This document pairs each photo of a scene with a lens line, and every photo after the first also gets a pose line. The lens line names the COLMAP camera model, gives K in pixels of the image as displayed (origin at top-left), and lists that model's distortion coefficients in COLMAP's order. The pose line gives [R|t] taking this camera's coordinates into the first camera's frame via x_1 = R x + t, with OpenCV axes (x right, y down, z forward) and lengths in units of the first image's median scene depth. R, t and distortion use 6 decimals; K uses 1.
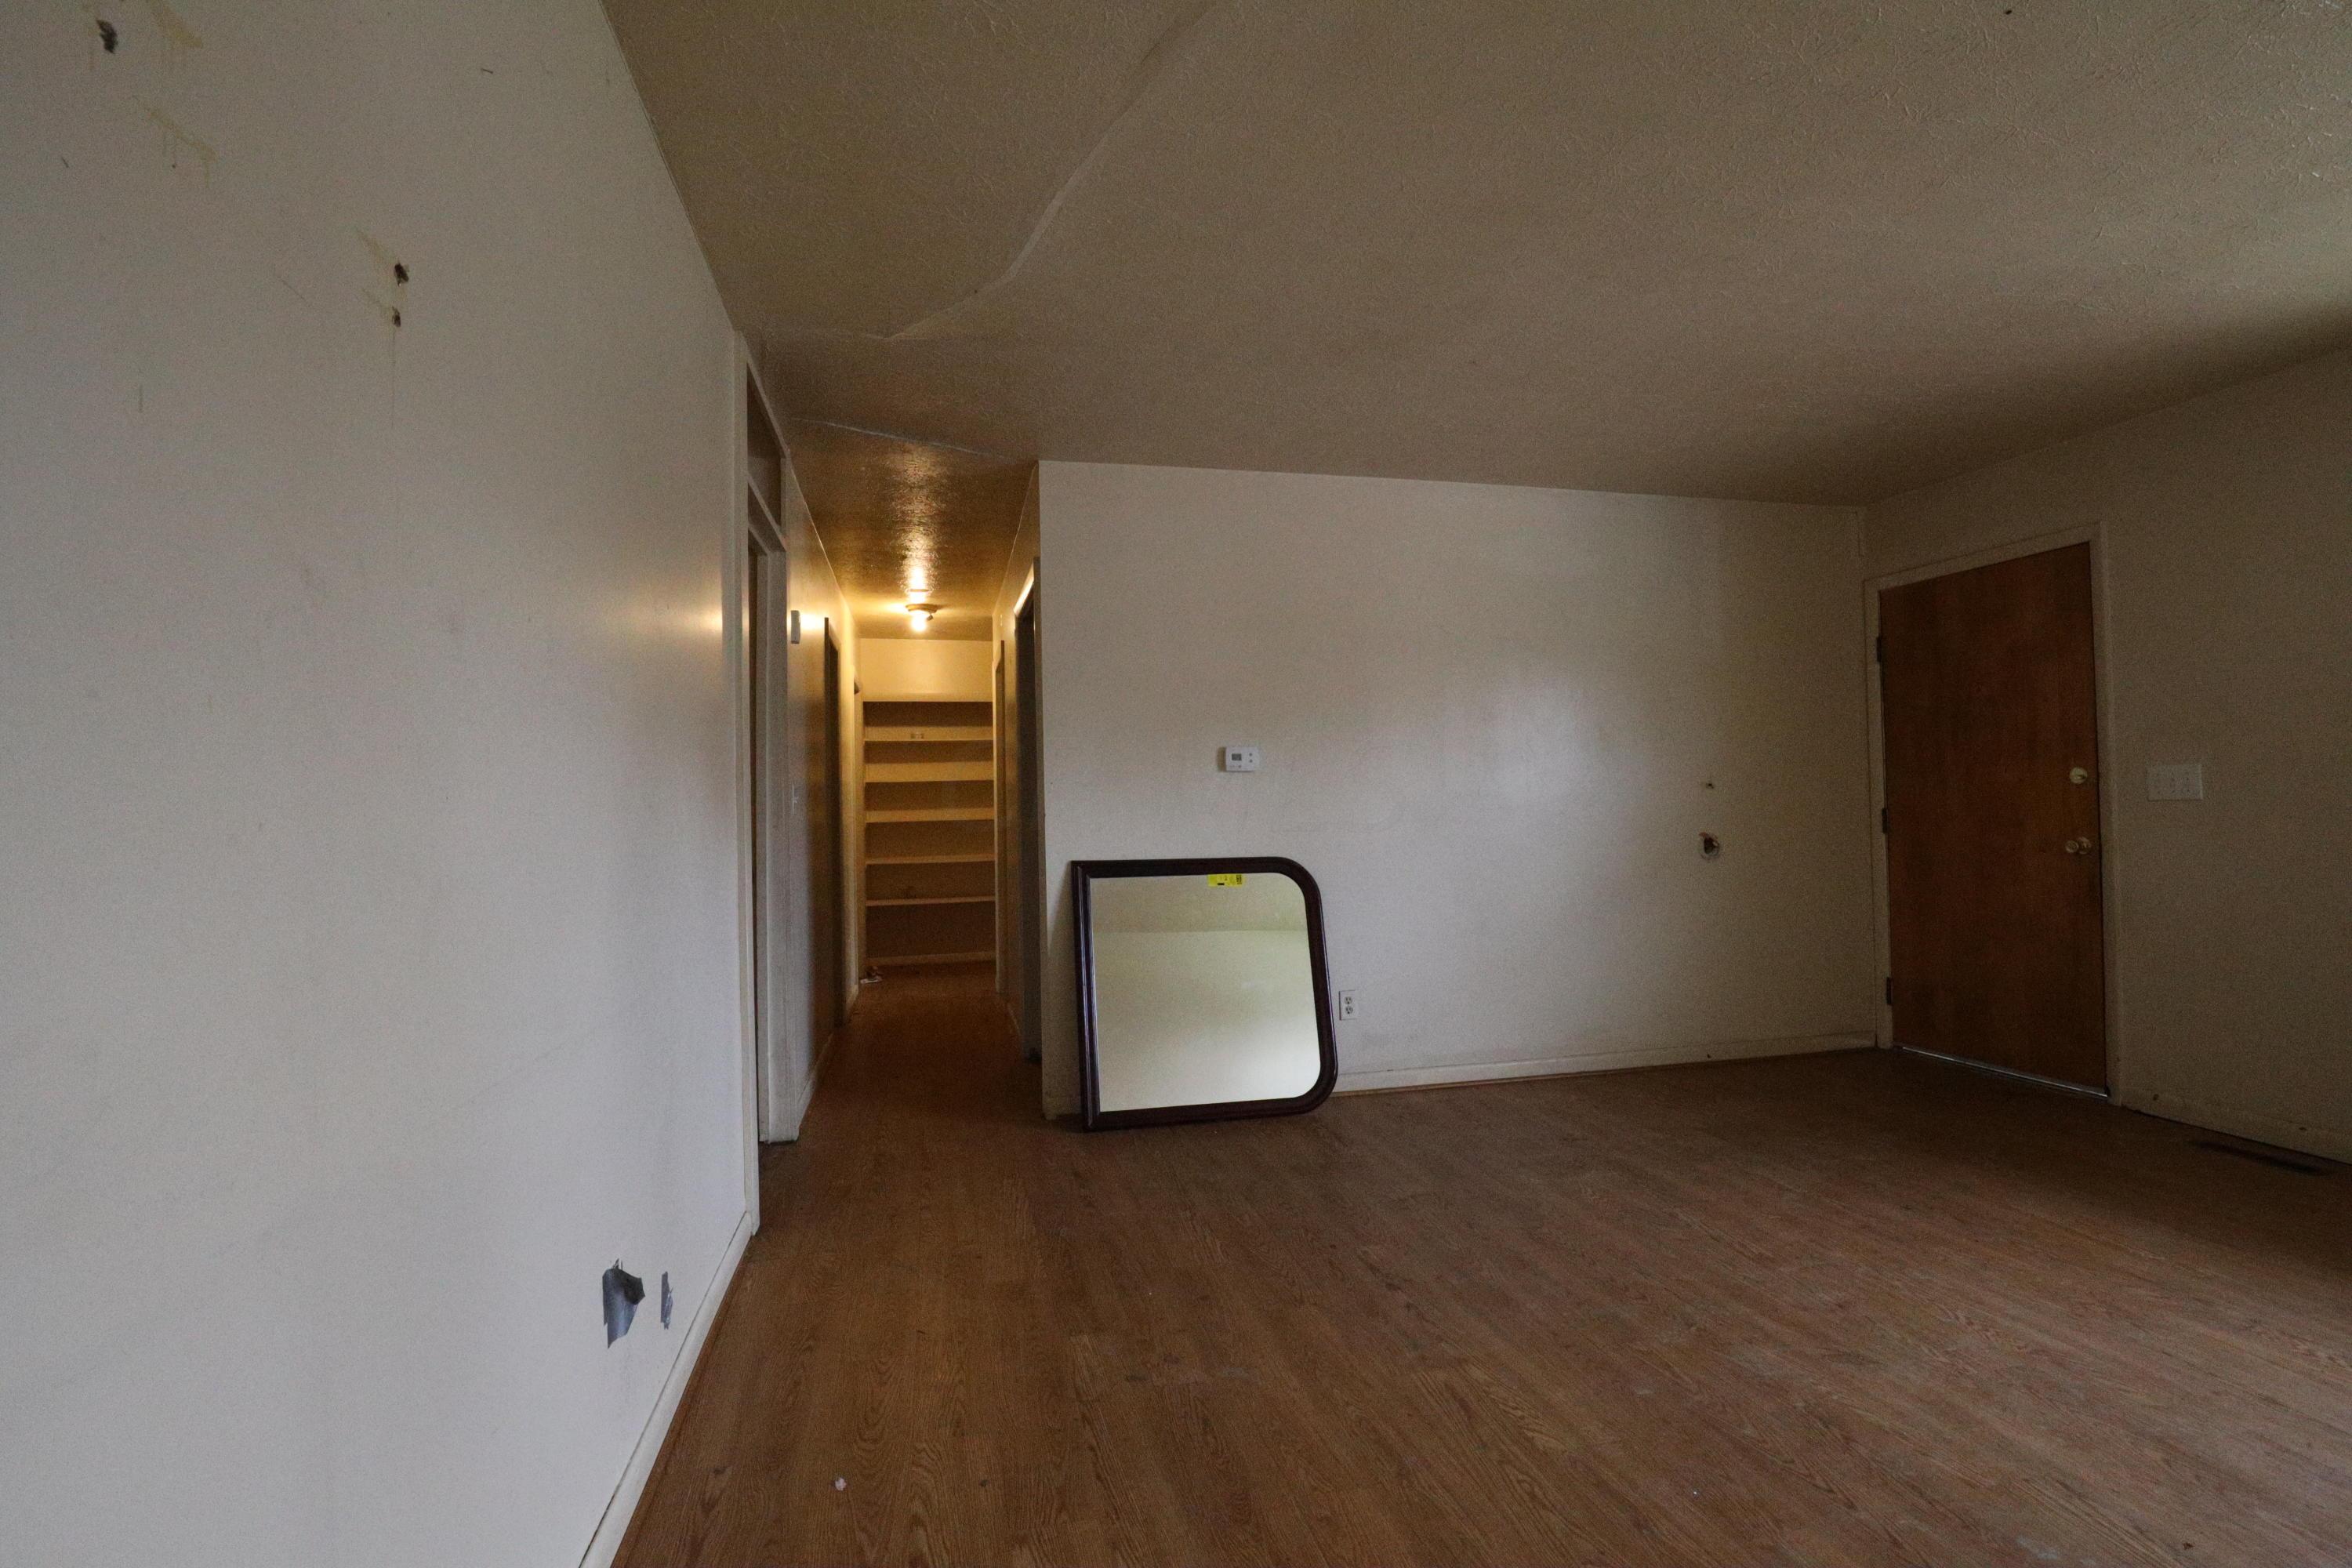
lens RADIAL K [[1072.0, 0, 1175.3], [0, 1072.0, 784.3], [0, 0, 1]] dist [-0.023547, 0.000872]
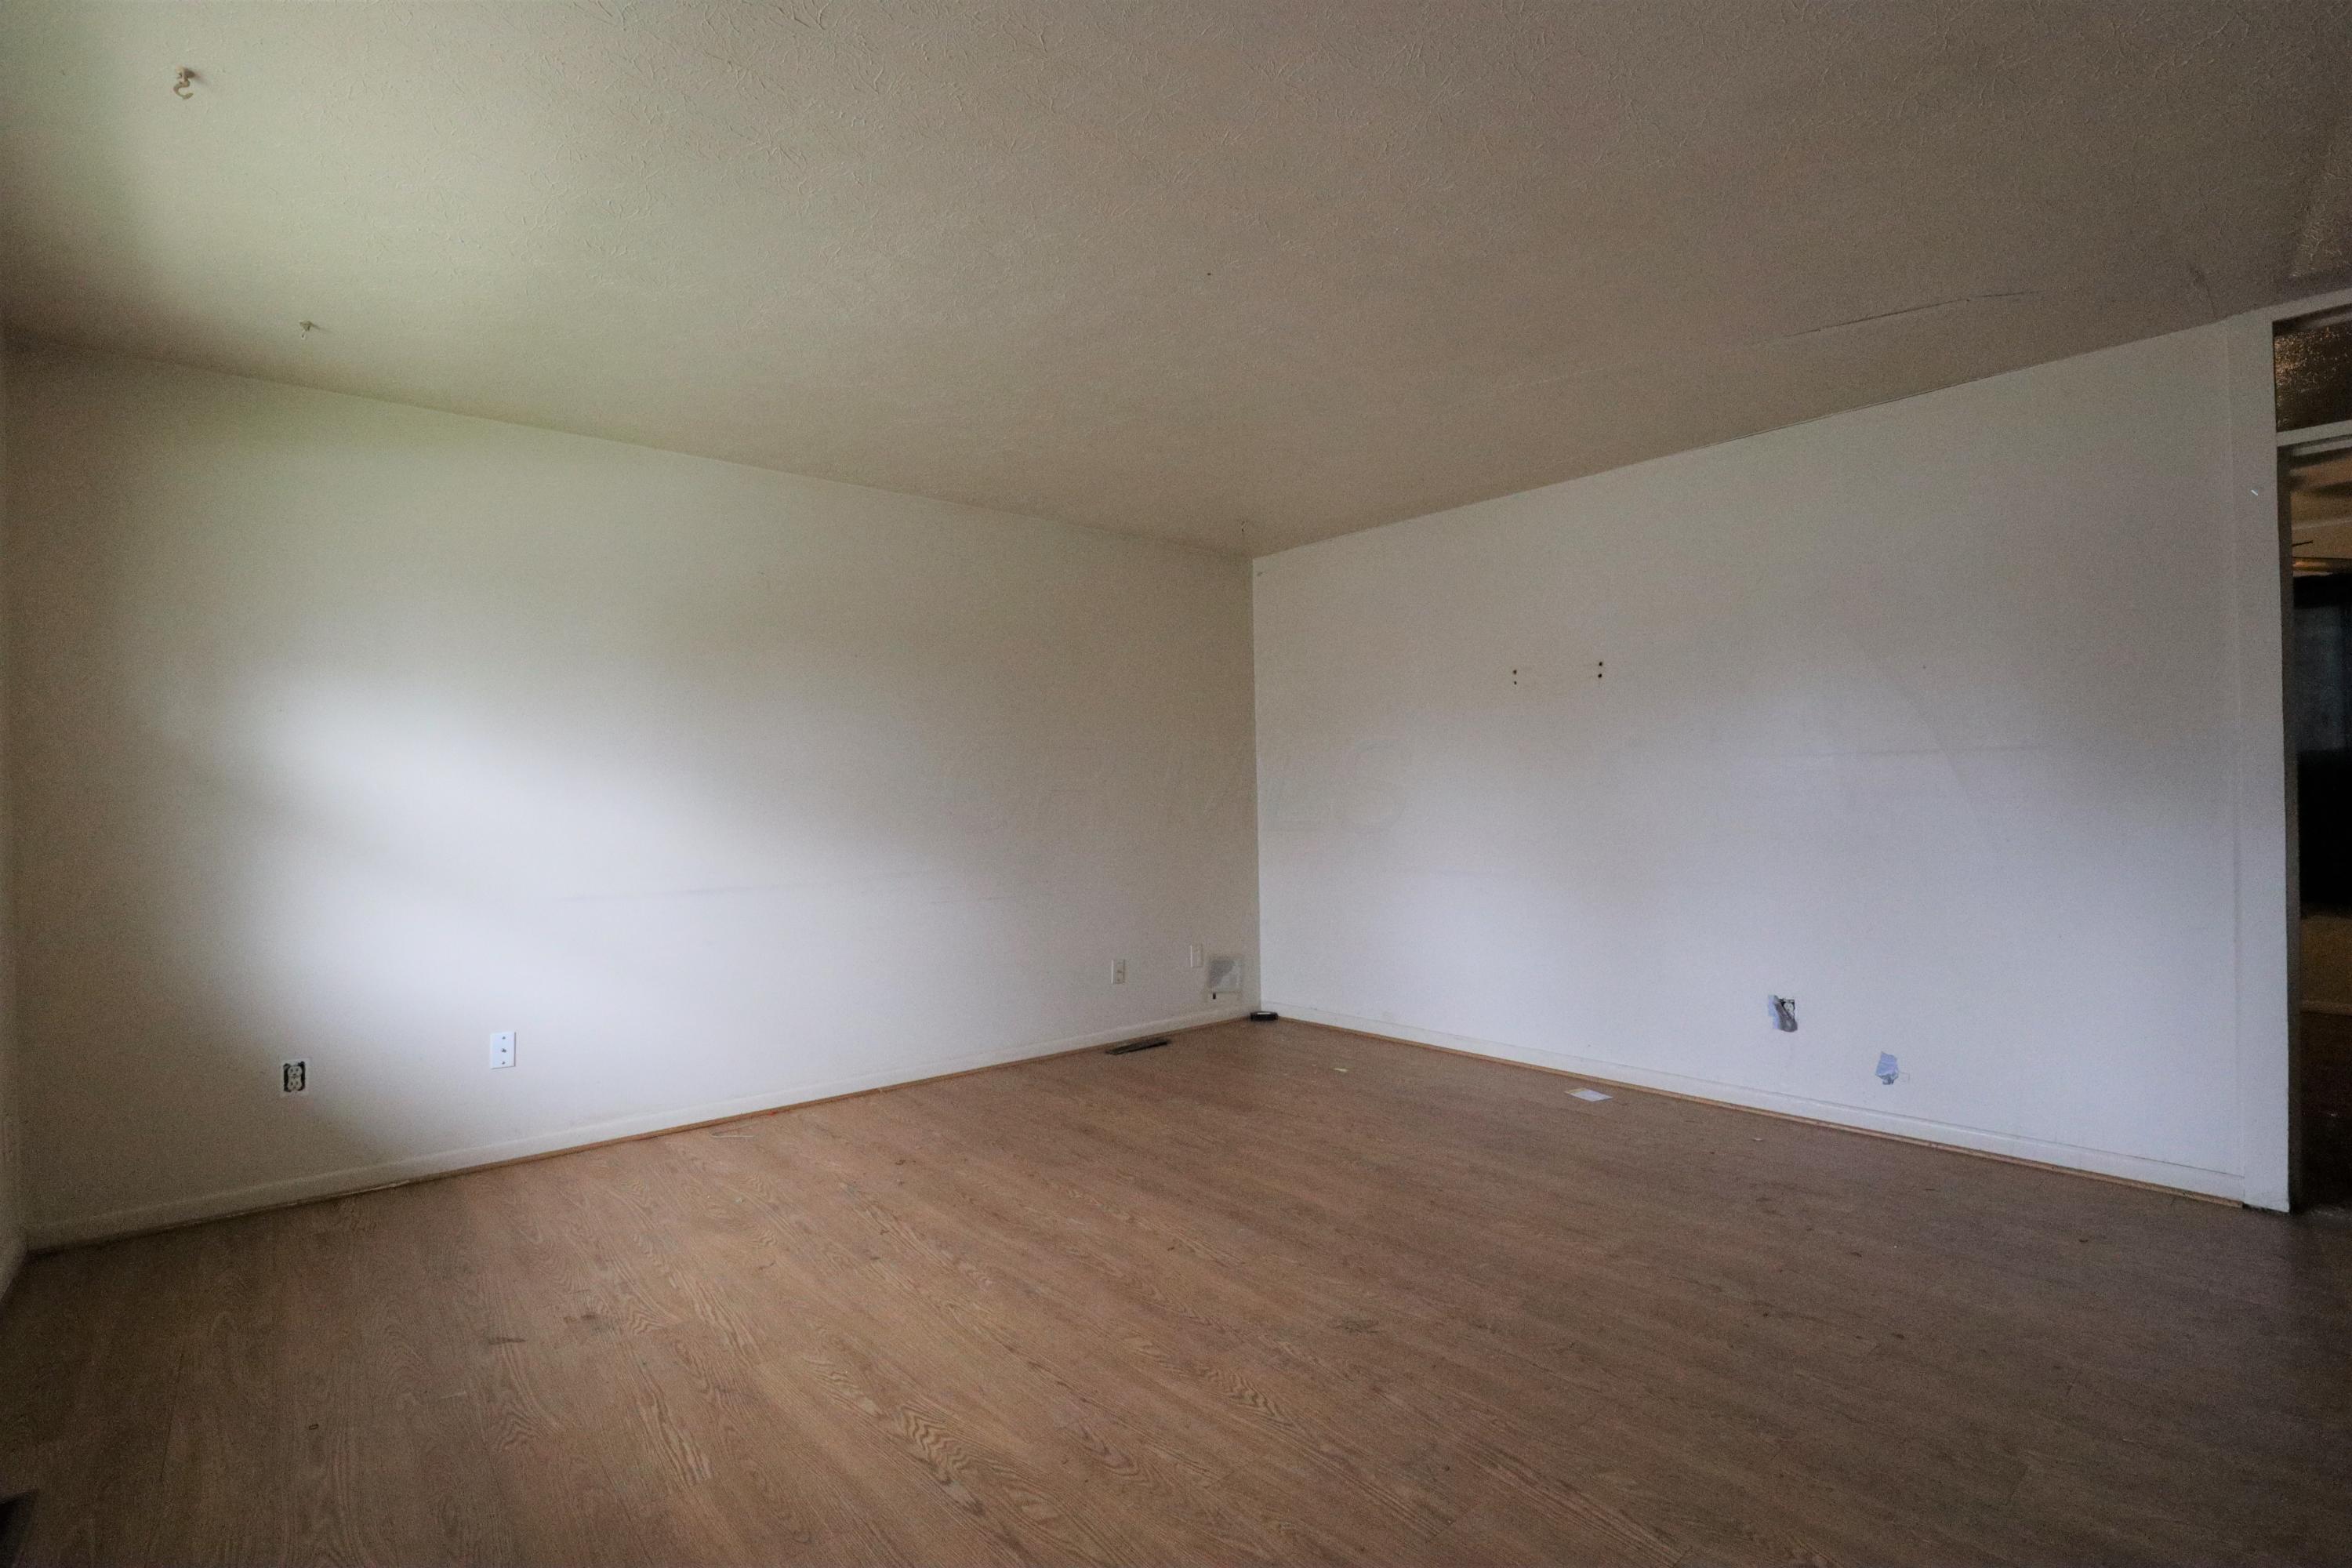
lens RADIAL K [[1072.0, 0, 1171.6], [0, 1072.0, 792.3], [0, 0, 1]] dist [-0.023547, 0.000872]
pose [[-0.888041, 0.028316, -0.458892, 1.314113], [0.040088, 0.999069, -0.015930, 0.001029], [0.458014, -0.032542, -0.888349, 1.929699]]
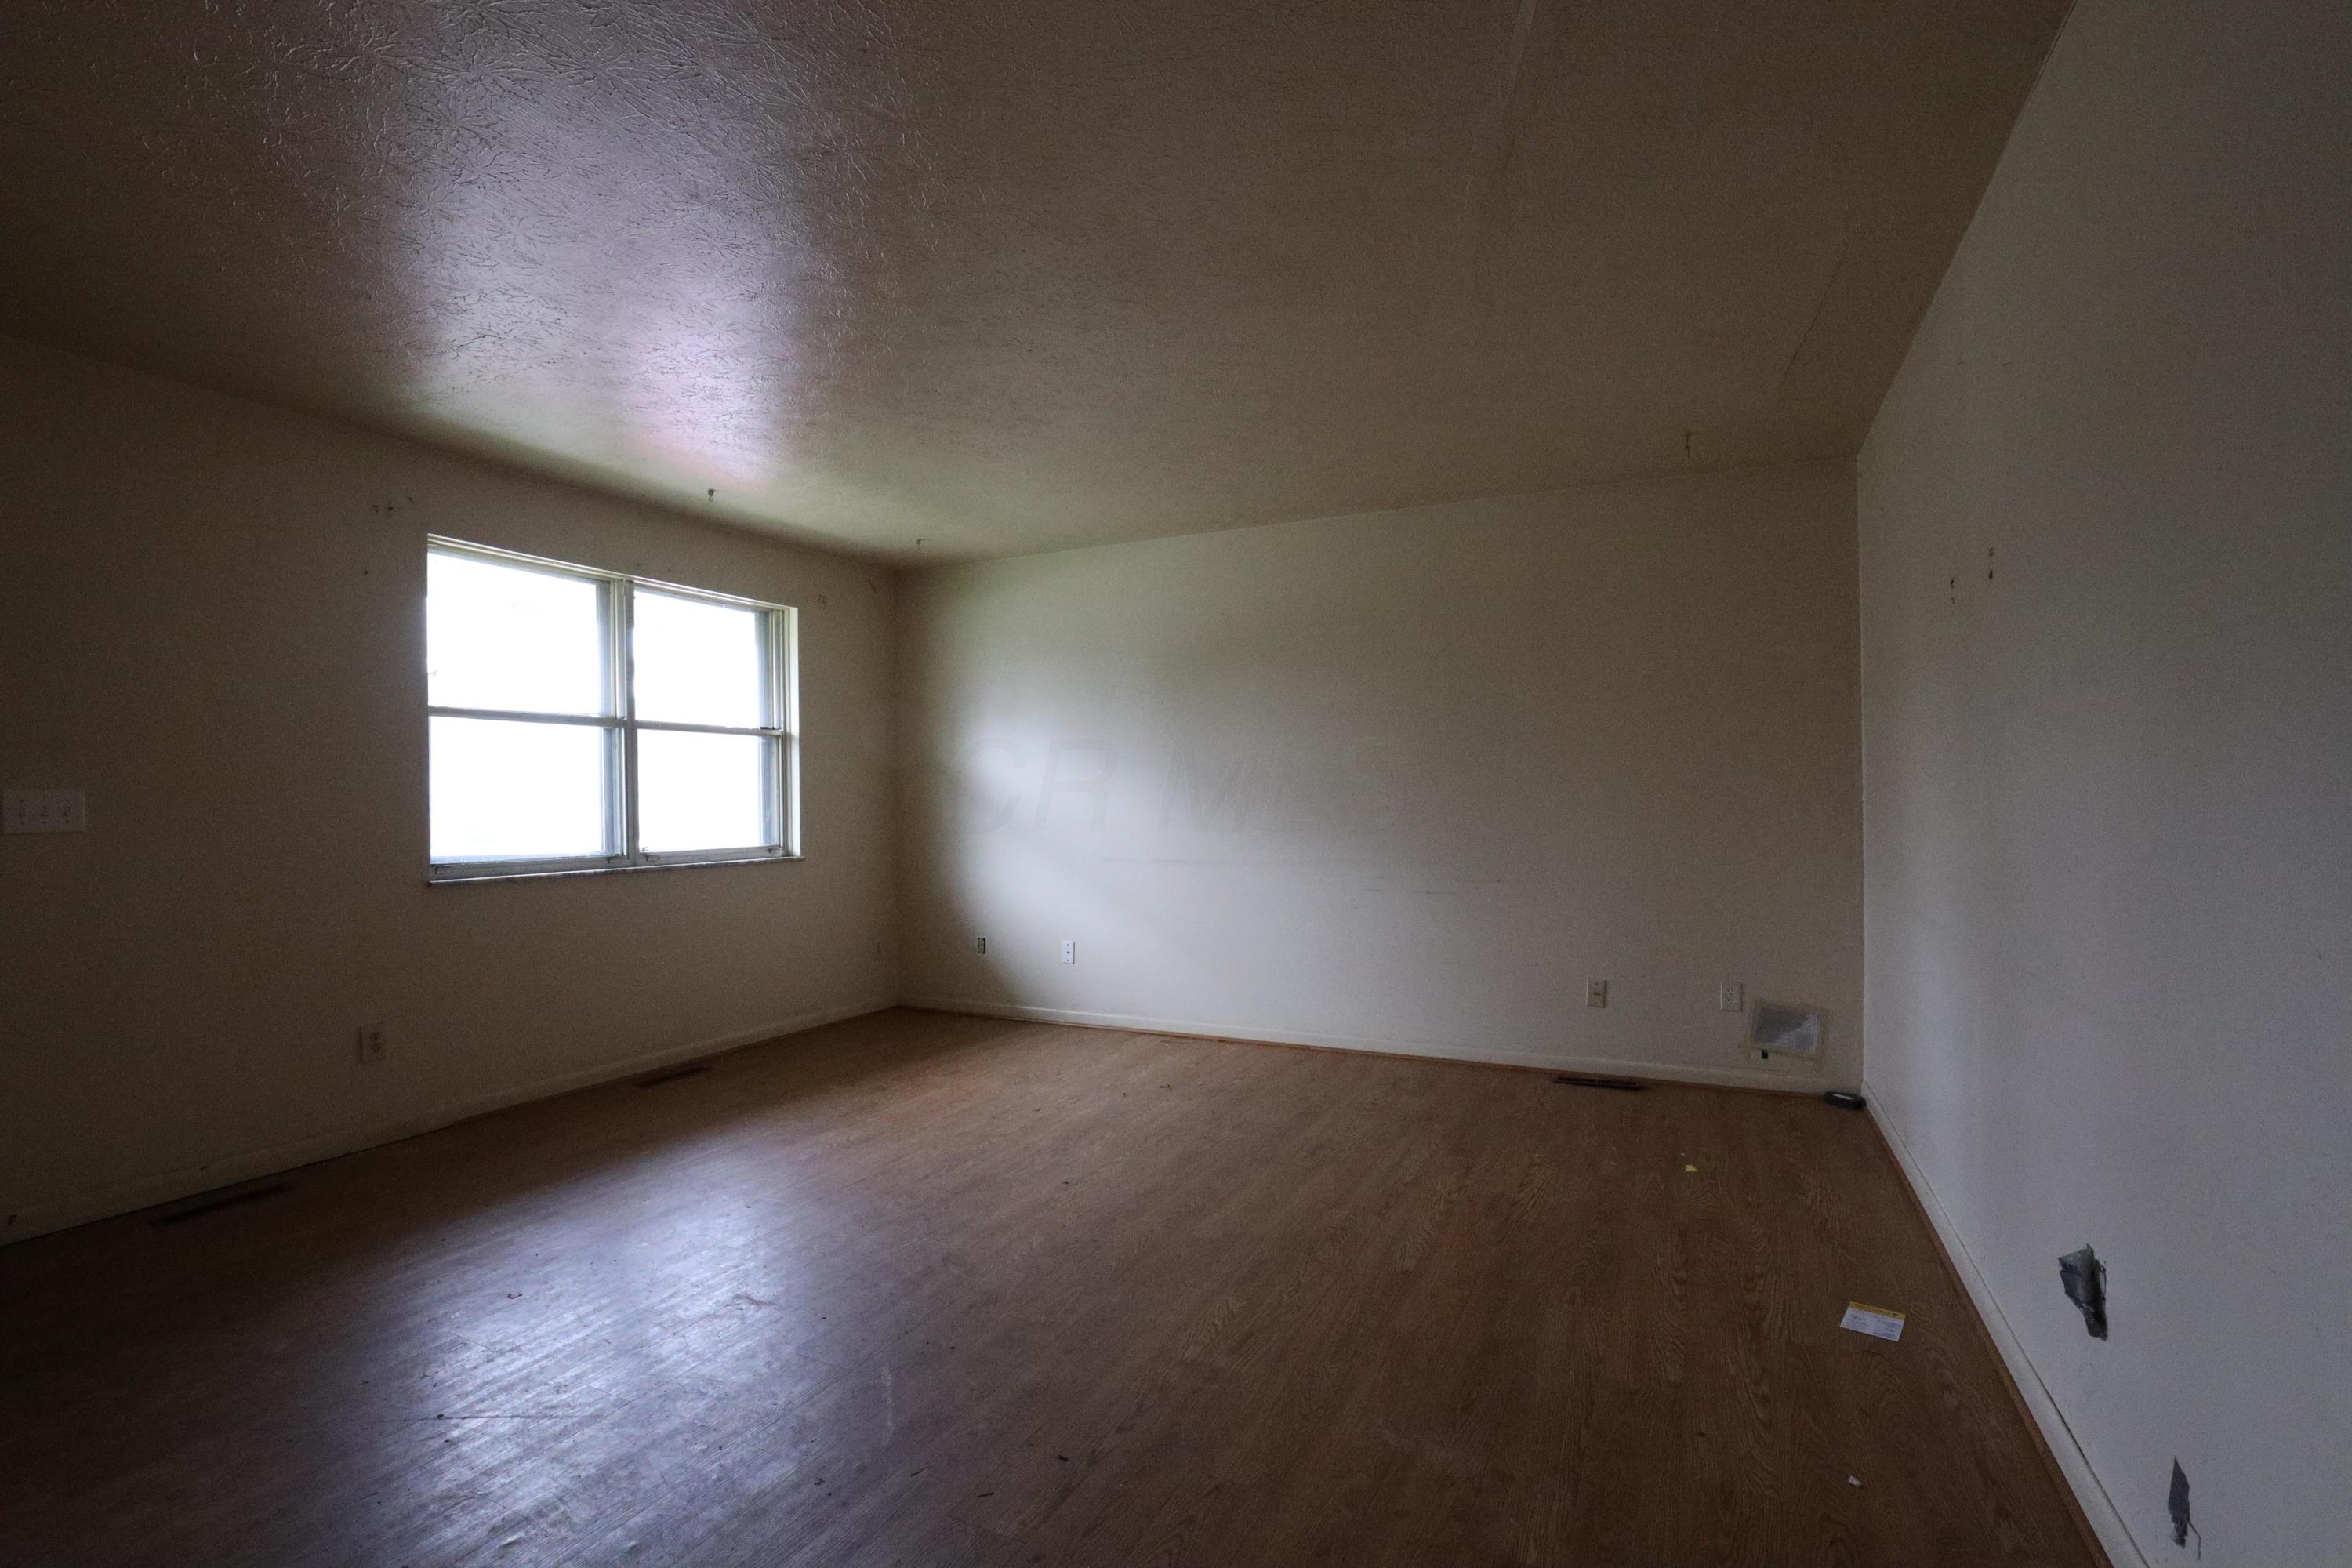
lens RADIAL K [[1072.0, 0, 1179.5], [0, 1072.0, 786.1], [0, 0, 1]] dist [-0.023547, 0.000872]
pose [[-0.778646, 0.031041, 0.626695, -0.390678], [0.009484, 0.999244, -0.037711, 0.029582], [-0.627392, -0.023420, -0.778352, 1.851132]]
